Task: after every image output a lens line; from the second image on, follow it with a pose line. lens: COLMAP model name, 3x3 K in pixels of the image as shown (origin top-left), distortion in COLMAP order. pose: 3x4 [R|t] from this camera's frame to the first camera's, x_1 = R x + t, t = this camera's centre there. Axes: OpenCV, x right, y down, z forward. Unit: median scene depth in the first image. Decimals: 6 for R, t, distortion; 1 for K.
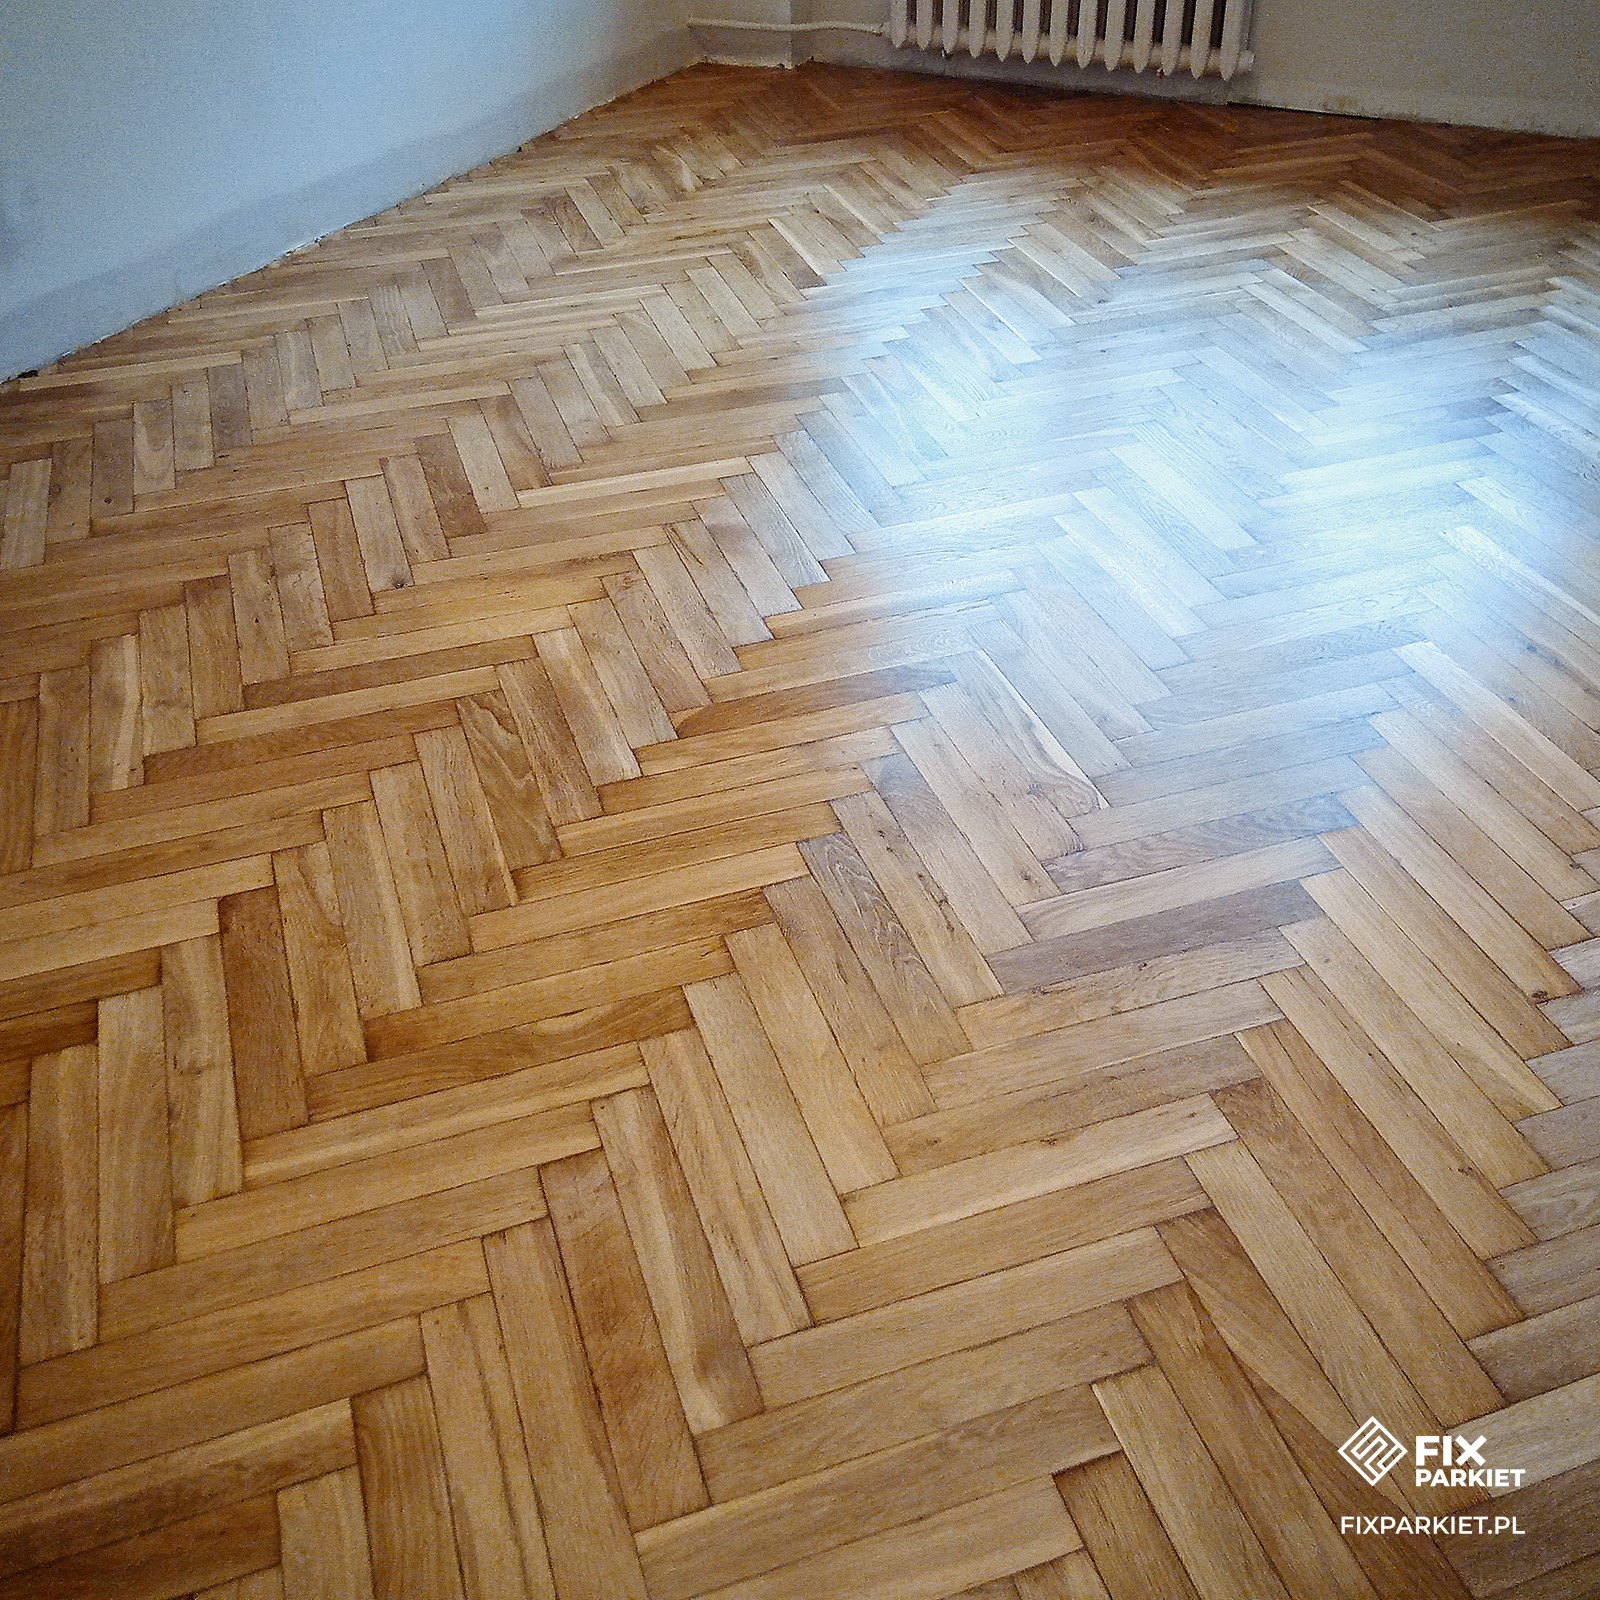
lens RADIAL K [[1656.6, 0, 800.0], [0, 1656.6, 800.0], [0, 0, 1]] dist [0.011872, 0.006946]
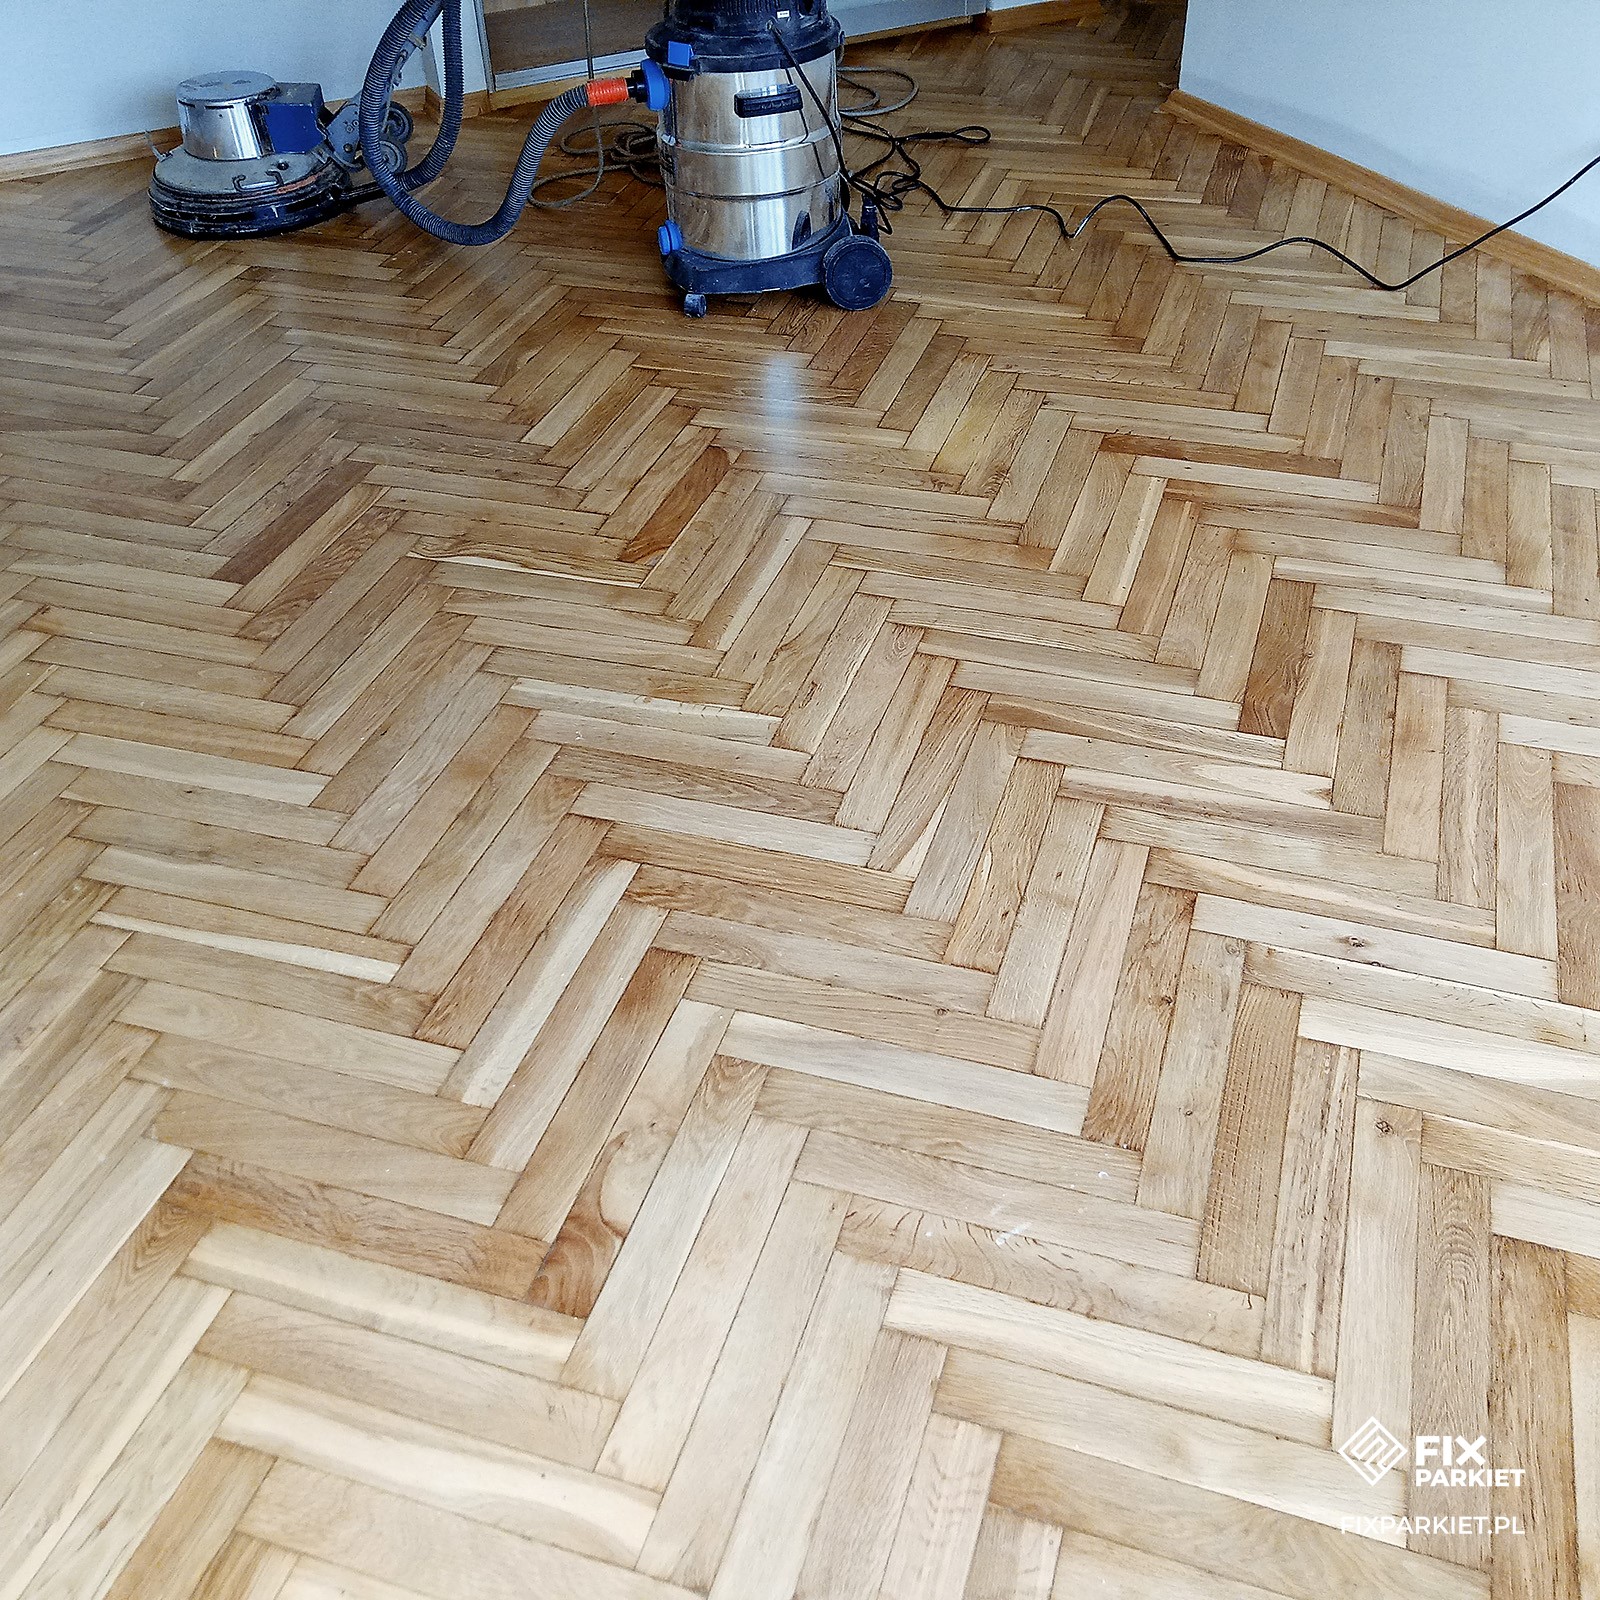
lens RADIAL K [[1656.6, 0, 800.0], [0, 1656.6, 800.0], [0, 0, 1]] dist [0.011872, 0.006946]
pose [[-0.601114, 0.526813, -0.600941, 0.778466], [-0.456964, 0.390323, 0.799270, -0.960322], [0.655626, 0.755061, 0.006106, 1.207976]]
